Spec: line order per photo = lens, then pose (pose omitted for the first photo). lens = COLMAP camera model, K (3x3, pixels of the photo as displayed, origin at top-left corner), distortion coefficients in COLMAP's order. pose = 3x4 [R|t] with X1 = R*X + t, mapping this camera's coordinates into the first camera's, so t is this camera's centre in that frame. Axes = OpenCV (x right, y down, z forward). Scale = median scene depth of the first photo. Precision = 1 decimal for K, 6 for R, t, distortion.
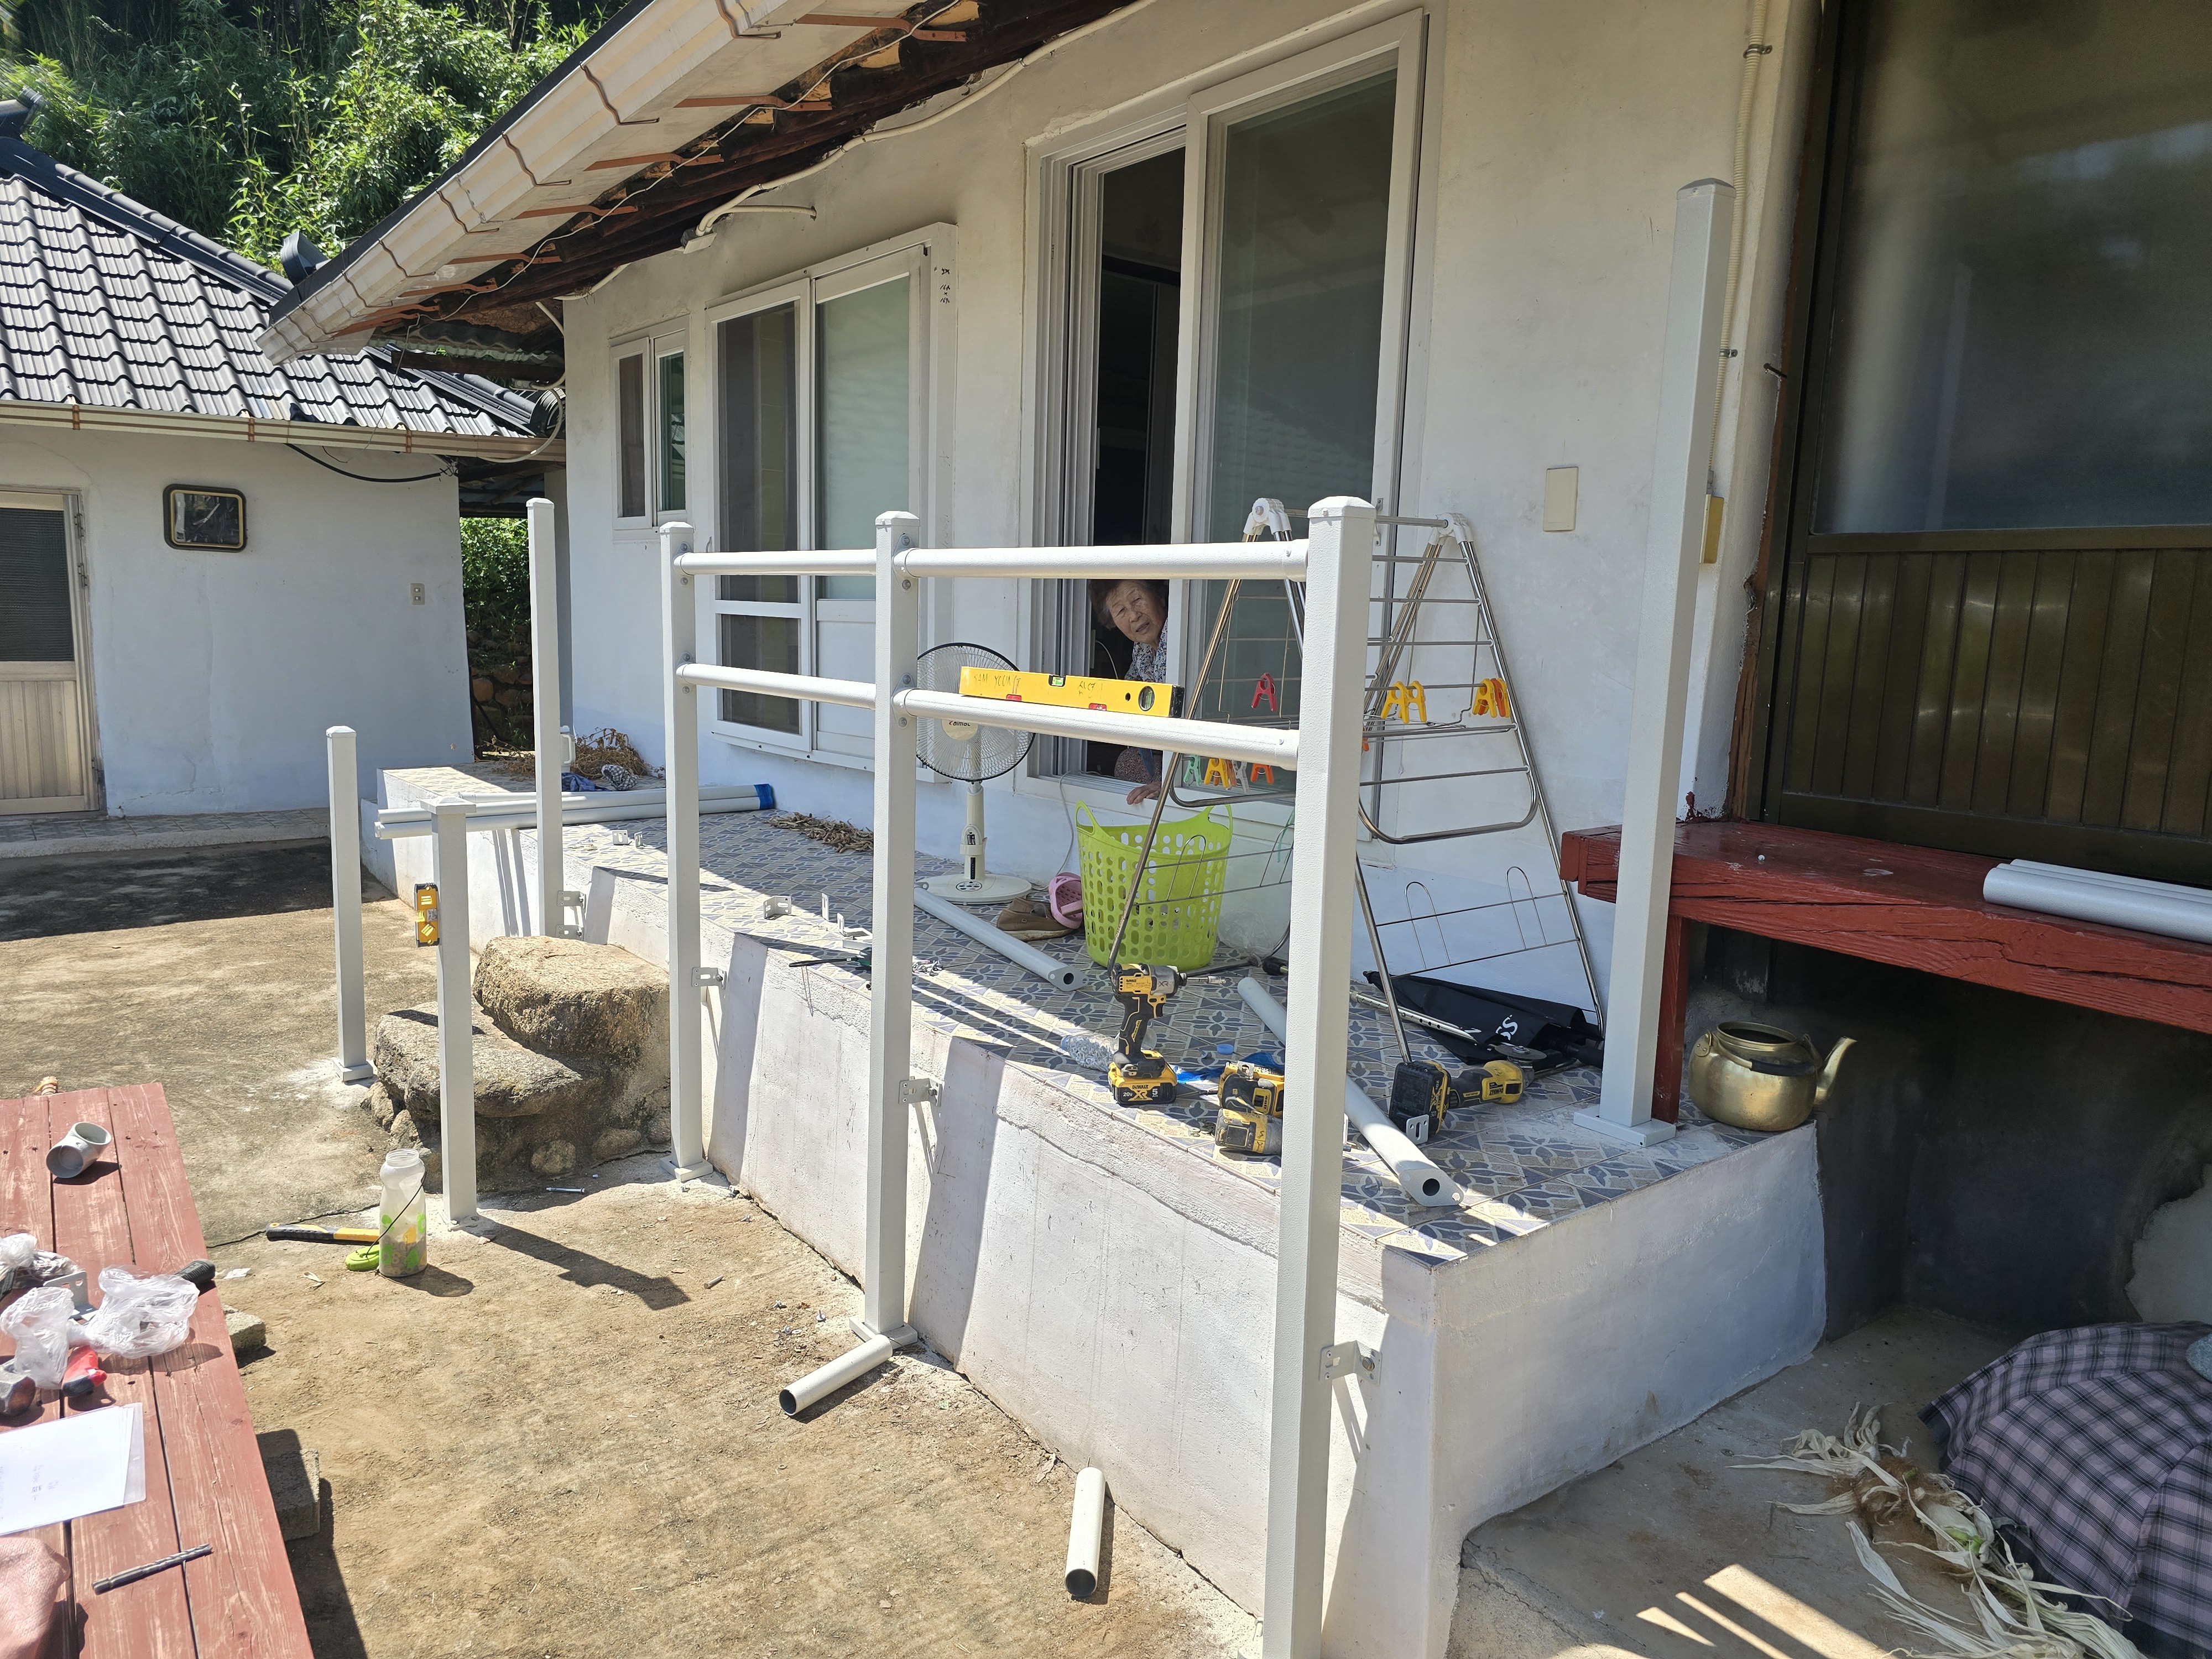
lens RADIAL K [[1453.2, 0, 1107.8], [0, 1453.2, 838.6], [0, 0, 1]] dist [0.079673, -0.081536]
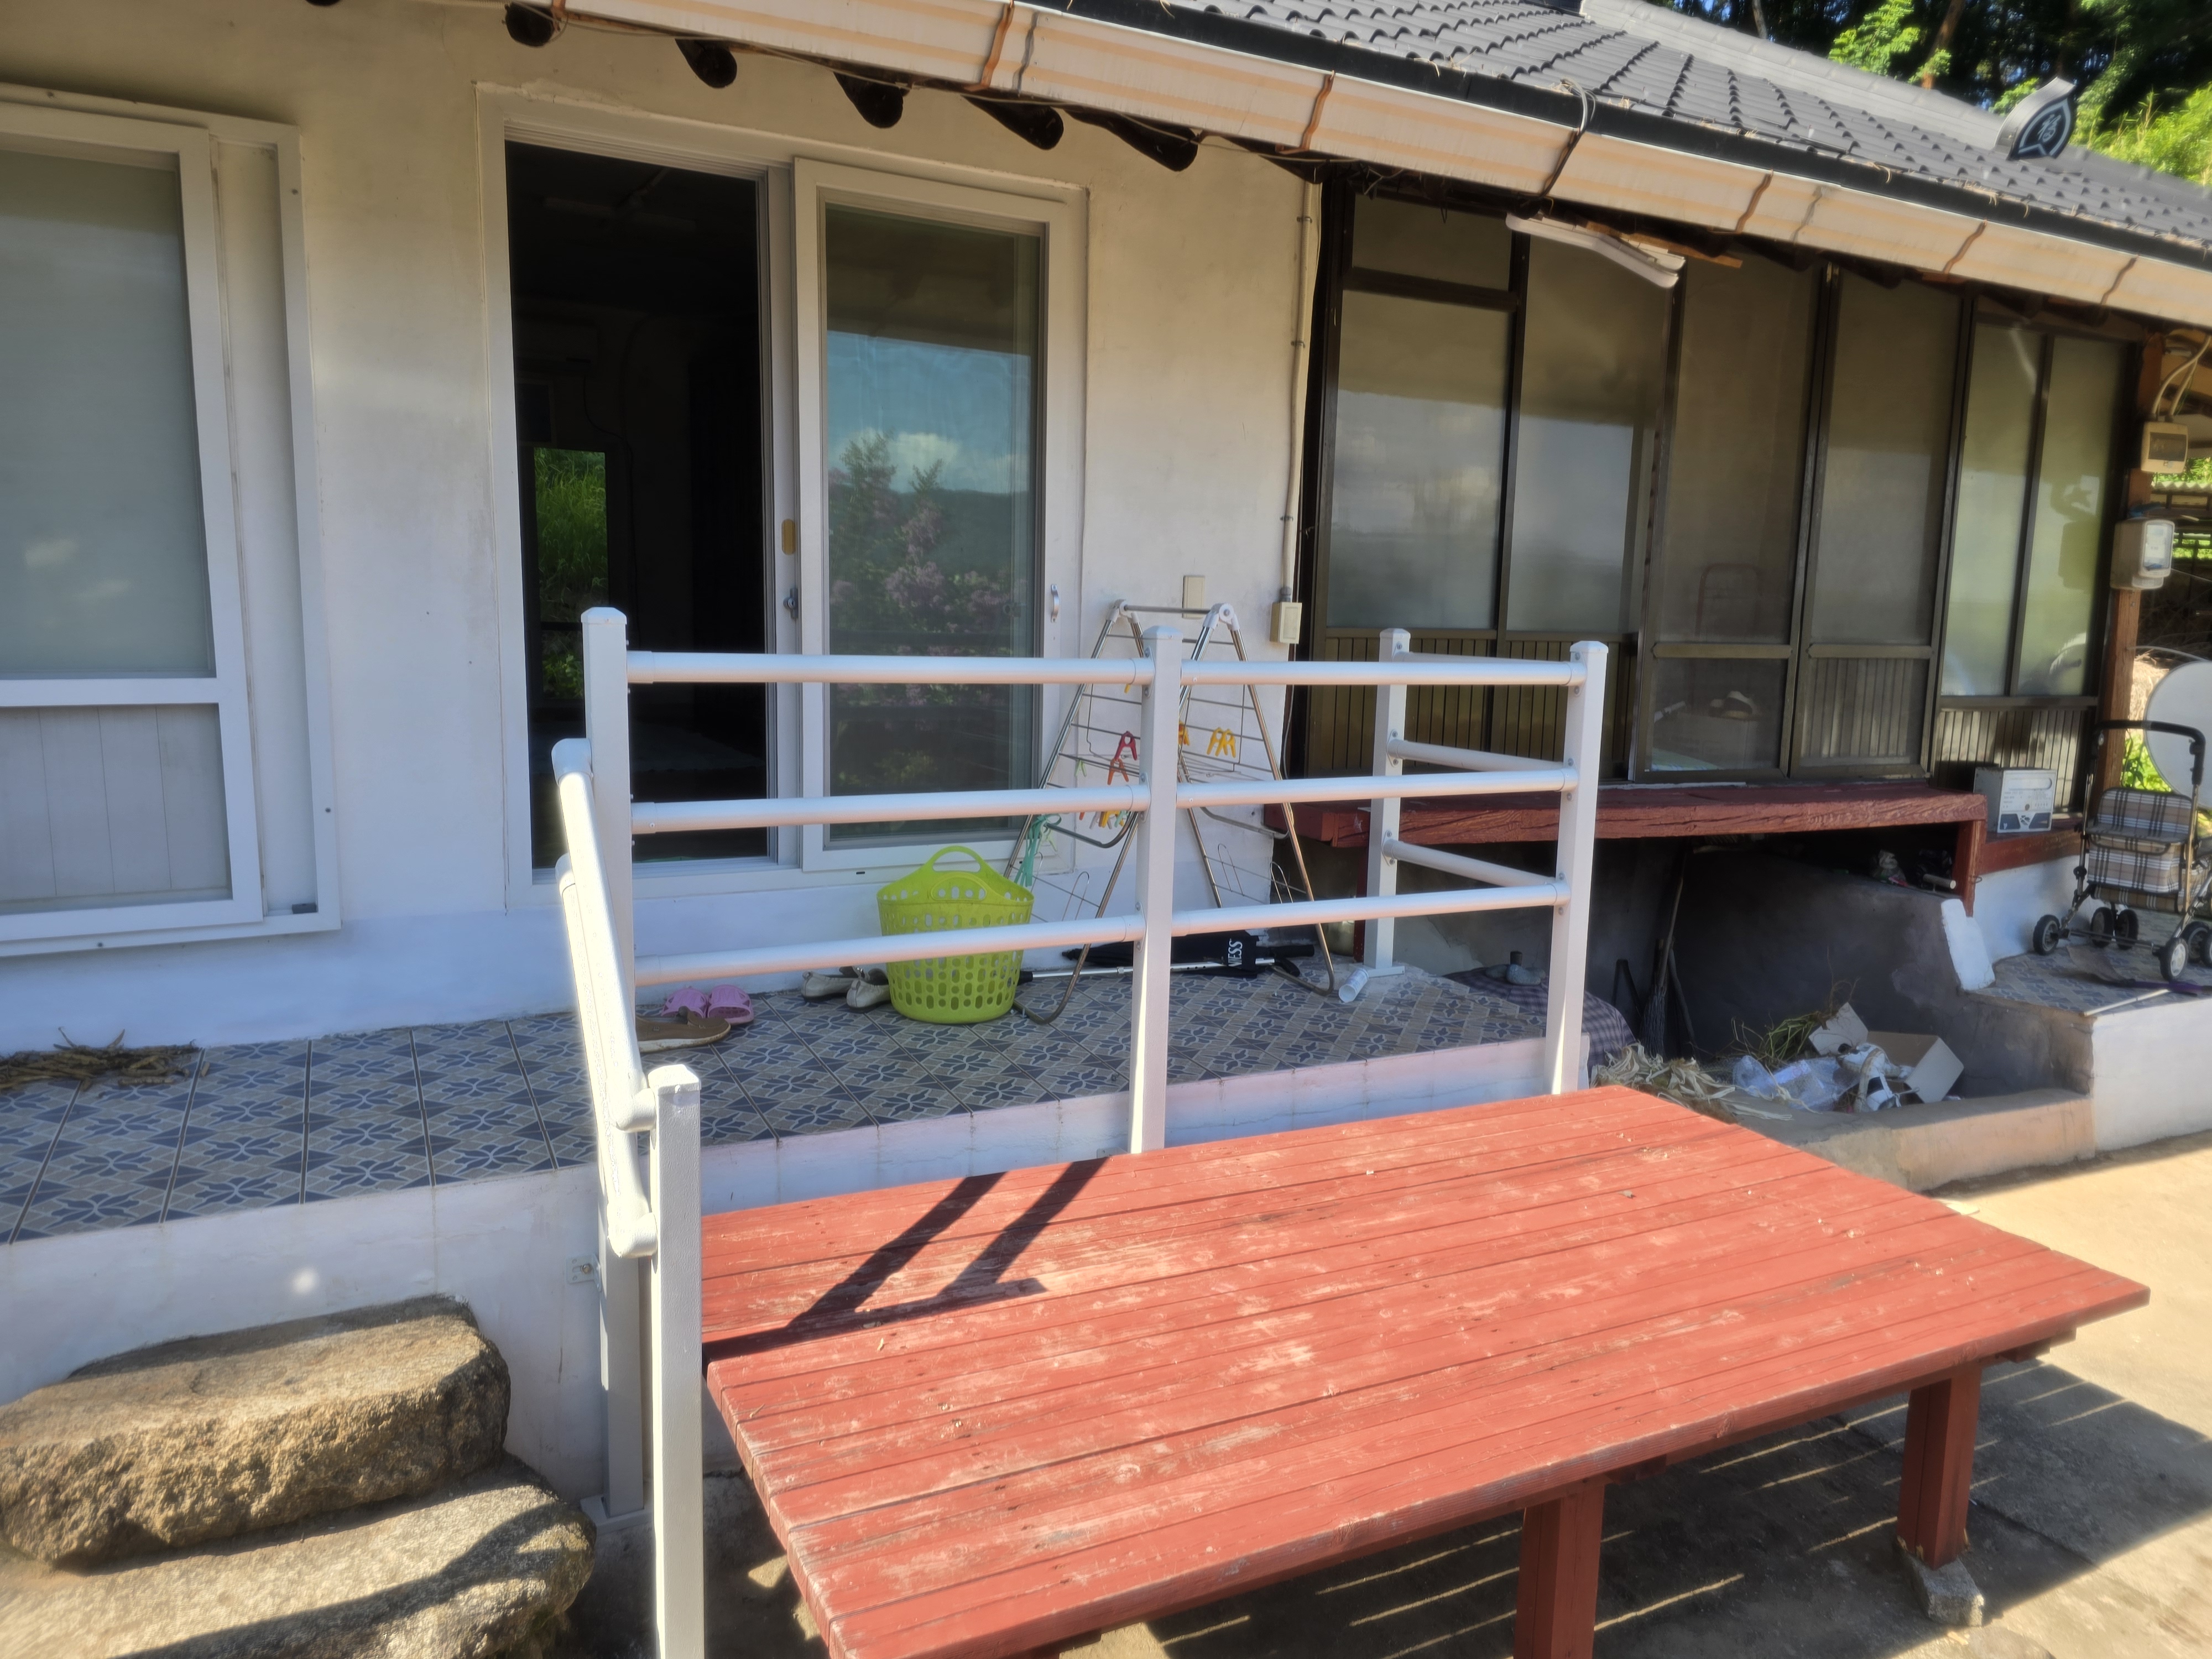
lens RADIAL K [[1466.0, 0, 1106.8], [0, 1466.0, 820.1], [0, 0, 1]] dist [0.086479, -0.084334]
pose [[0.190099, -0.165698, 0.967681, -0.856911], [0.130595, 0.981163, 0.142351, -0.168677], [-0.973040, 0.099314, 0.208157, 0.582287]]
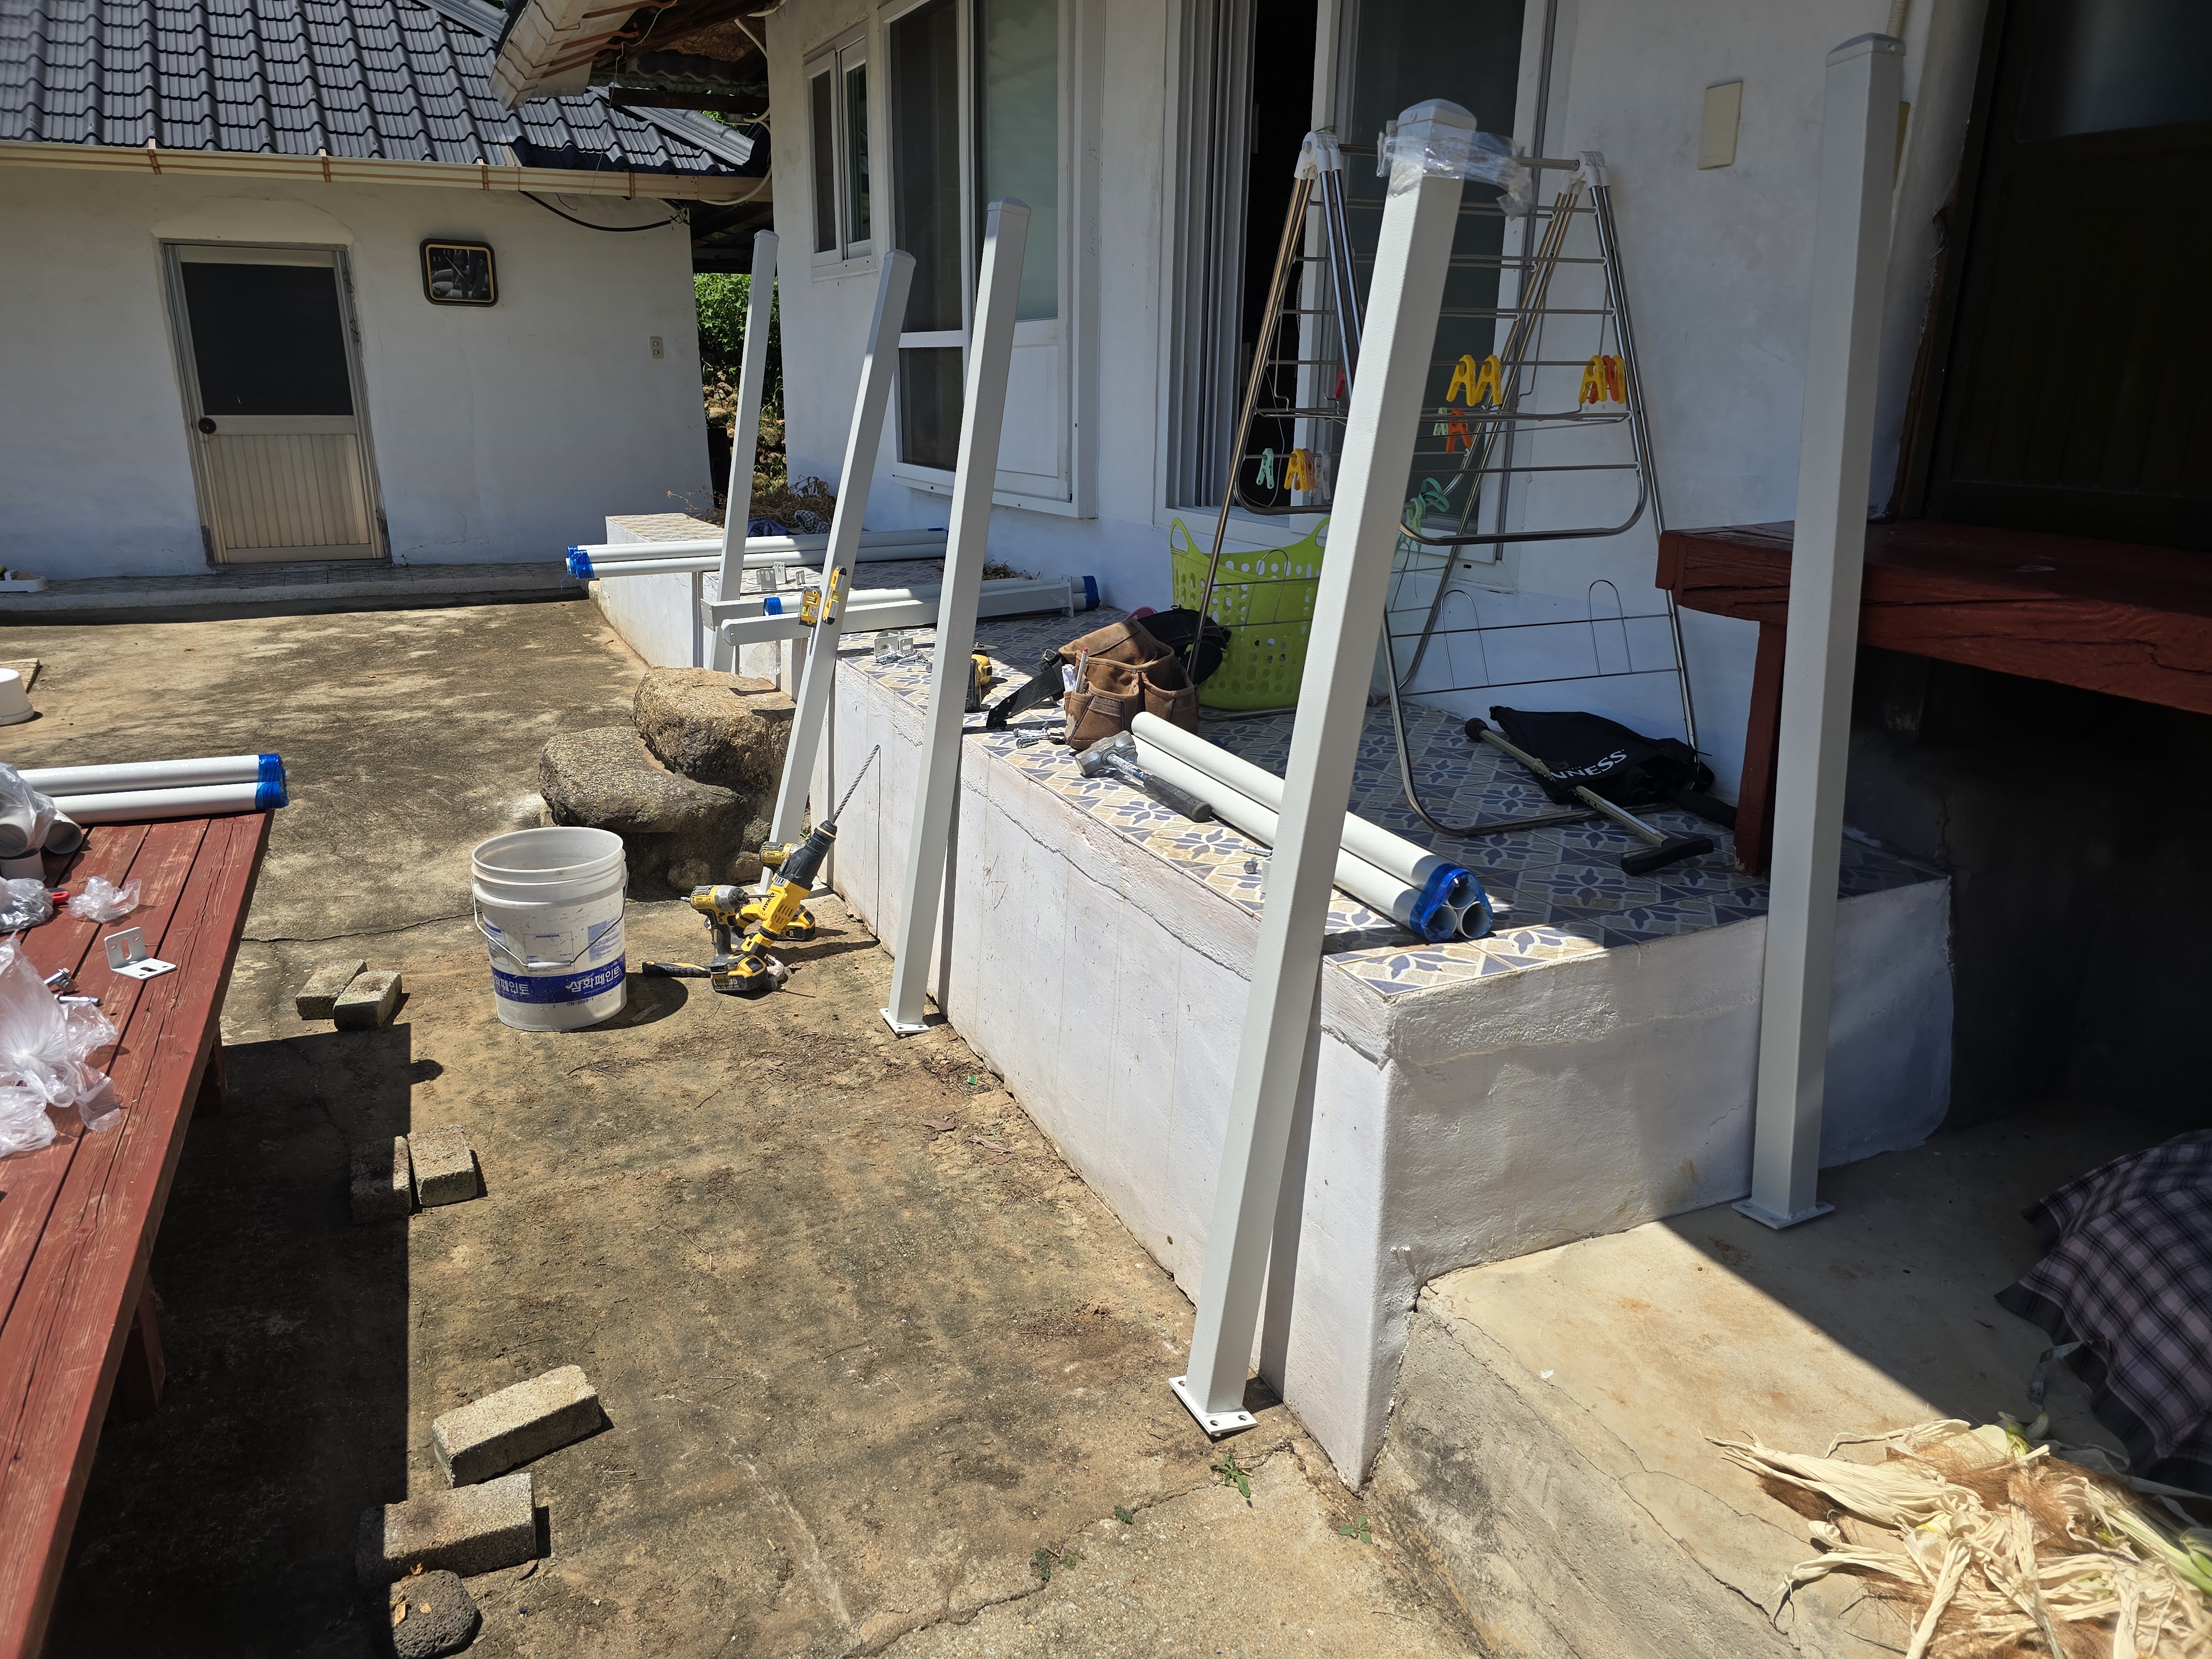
lens RADIAL K [[1457.8, 0, 1105.8], [0, 1457.8, 833.0], [0, 0, 1]] dist [0.082187, -0.082295]
pose [[0.980145, 0.042499, -0.193676, 0.108718], [-0.014422, 0.989453, 0.144132, 0.032600], [0.197759, -0.138477, 0.970420, 0.052348]]
